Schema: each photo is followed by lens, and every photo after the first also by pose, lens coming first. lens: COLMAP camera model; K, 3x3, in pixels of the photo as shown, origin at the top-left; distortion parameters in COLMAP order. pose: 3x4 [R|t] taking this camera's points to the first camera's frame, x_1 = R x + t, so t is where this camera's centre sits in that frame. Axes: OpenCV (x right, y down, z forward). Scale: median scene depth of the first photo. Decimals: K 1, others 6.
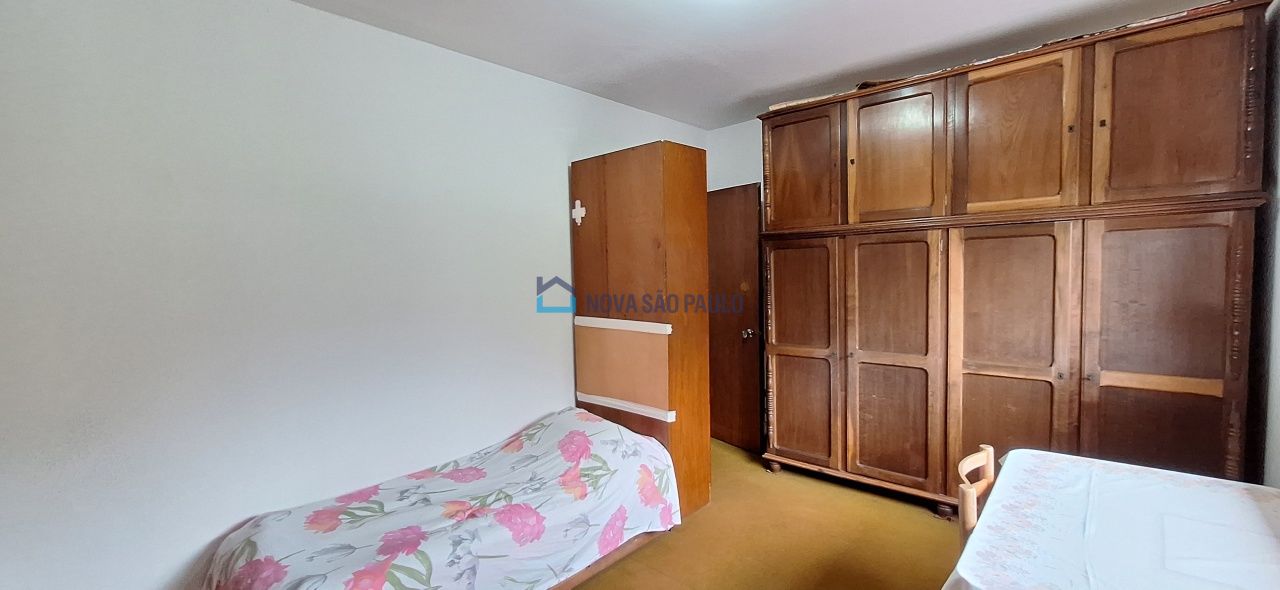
lens RADIAL K [[506.8, 0, 638.7], [0, 506.8, 294.9], [0, 0, 1]] dist [0.000268, 0.000017]
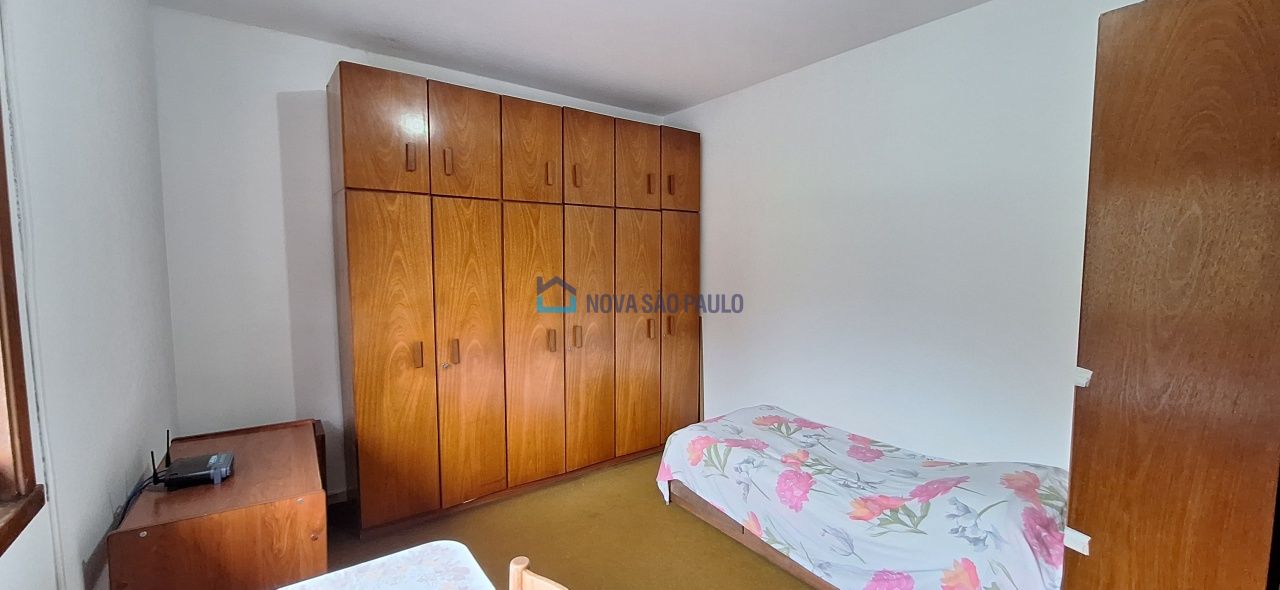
lens RADIAL K [[506.8, 0, 638.2], [0, 506.8, 296.9], [0, 0, 1]] dist [0.000268, 0.000017]
pose [[-0.192790, 0.099809, -0.976151, 0.809317], [-0.047958, 0.992666, 0.110970, -0.064554], [0.980067, 0.068208, -0.186589, 0.790053]]
